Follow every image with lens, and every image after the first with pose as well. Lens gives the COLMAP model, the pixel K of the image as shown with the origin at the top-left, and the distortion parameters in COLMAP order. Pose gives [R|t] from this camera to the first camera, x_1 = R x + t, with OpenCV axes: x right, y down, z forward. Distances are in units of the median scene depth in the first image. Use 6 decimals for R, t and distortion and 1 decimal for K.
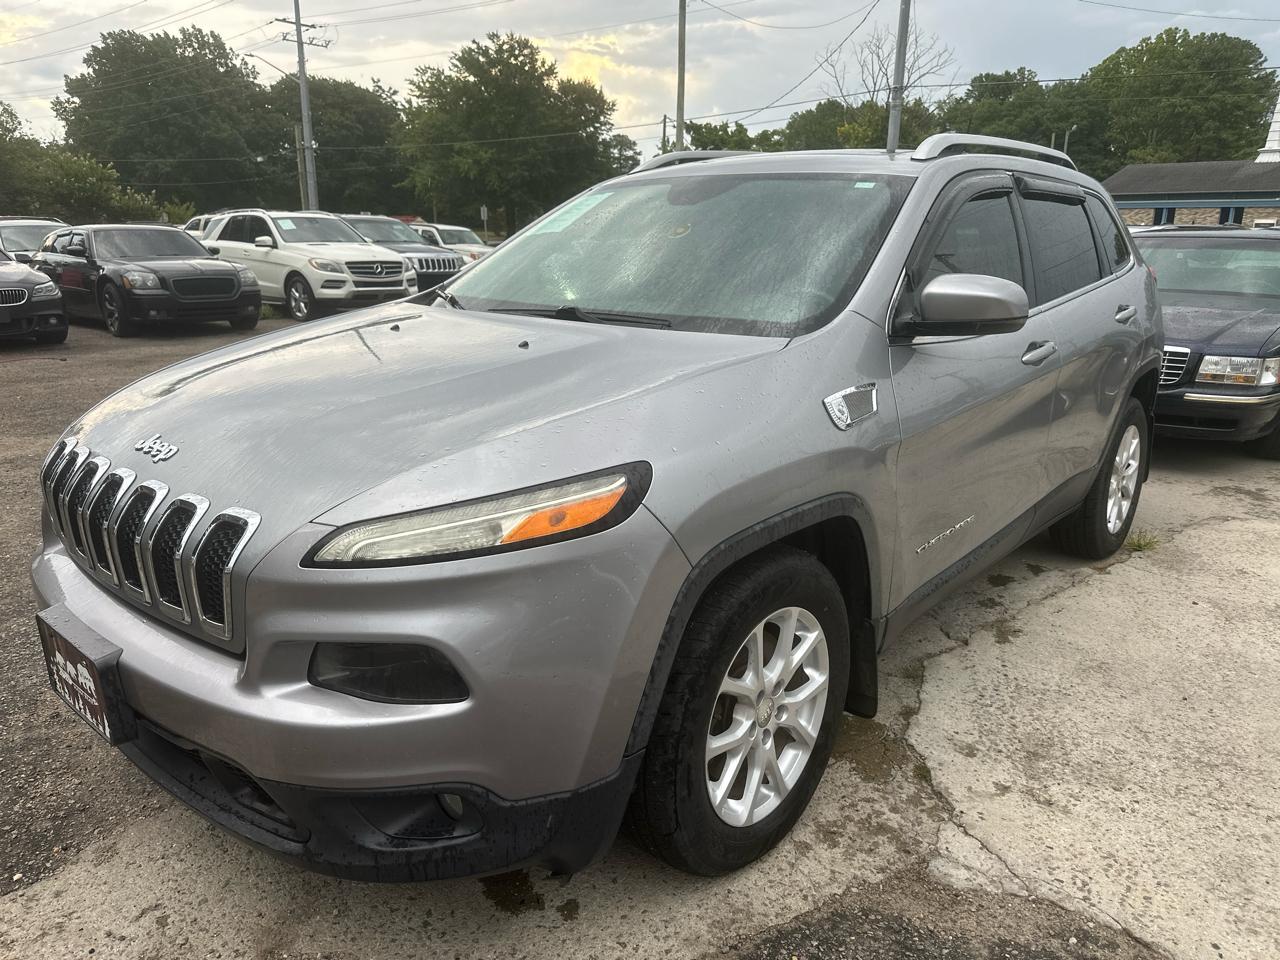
lens RADIAL K [[903.4, 0, 642.3], [0, 903.4, 491.4], [0, 0, 1]] dist [0.023913, -0.029868]
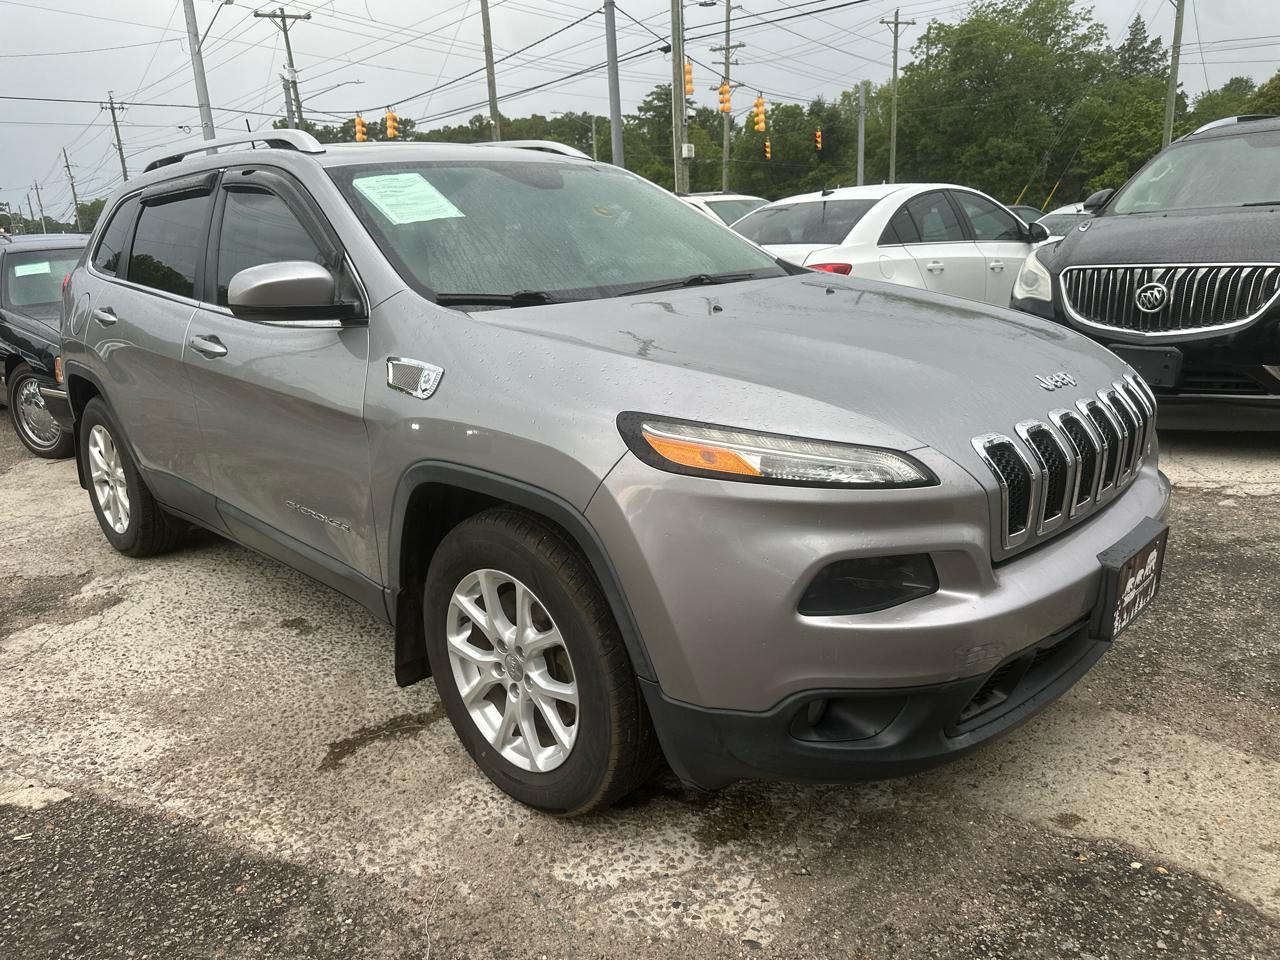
lens RADIAL K [[903.4, 0, 632.9], [0, 903.4, 486.3], [0, 0, 1]] dist [0.023913, -0.029868]
pose [[0.049807, -0.282907, 0.957853, -1.042069], [0.318321, 0.913526, 0.253262, -0.236251], [-0.946674, 0.292290, 0.135555, 0.864487]]
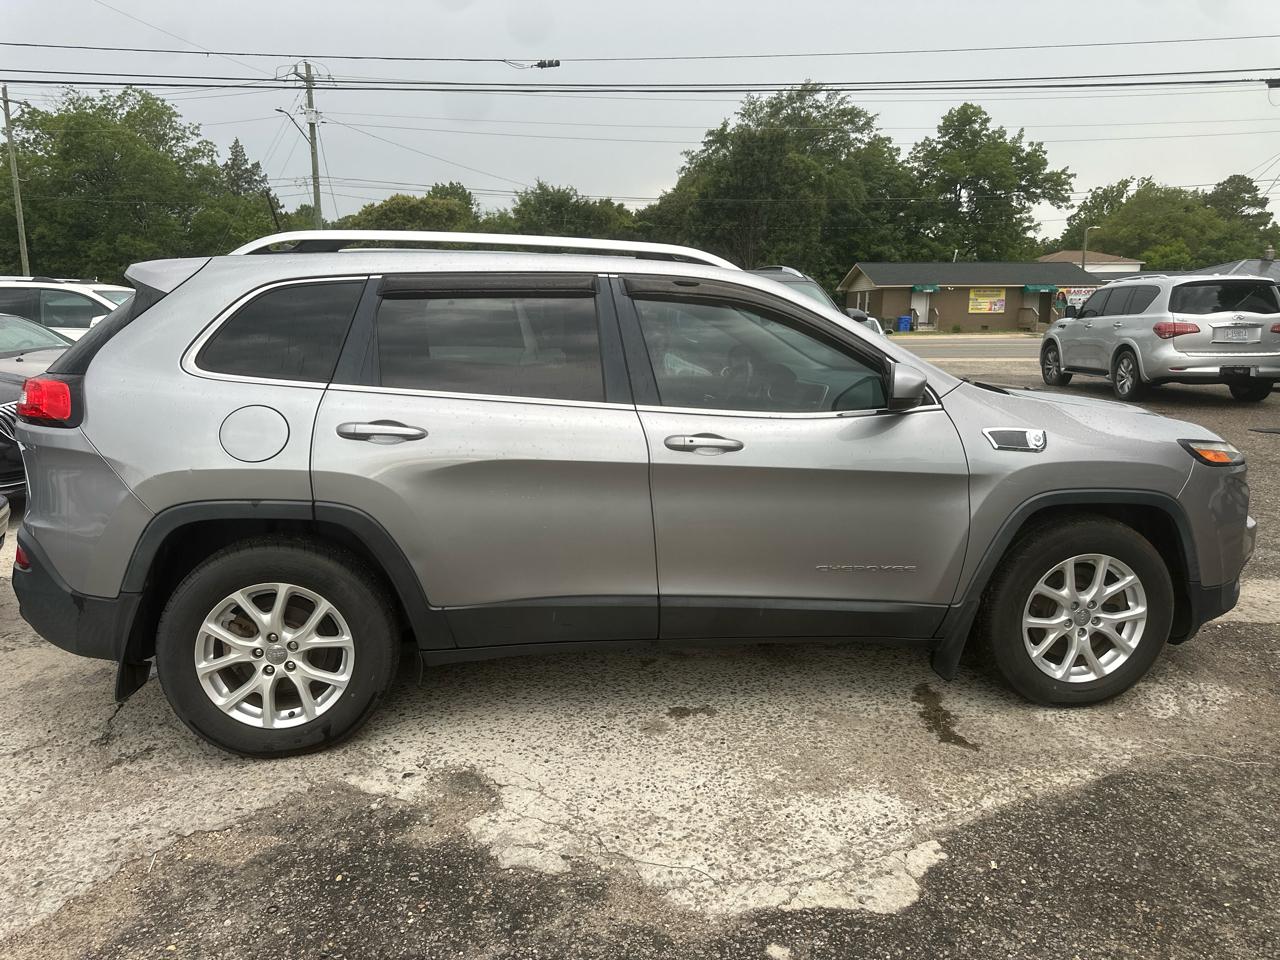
lens RADIAL K [[903.4, 0, 638.8], [0, 903.4, 491.6], [0, 0, 1]] dist [0.023913, -0.029868]
pose [[-0.759461, -0.136994, 0.635965, -0.666126], [0.172774, 0.899997, 0.400193, -0.645835], [-0.627191, 0.413809, -0.659844, 2.147608]]
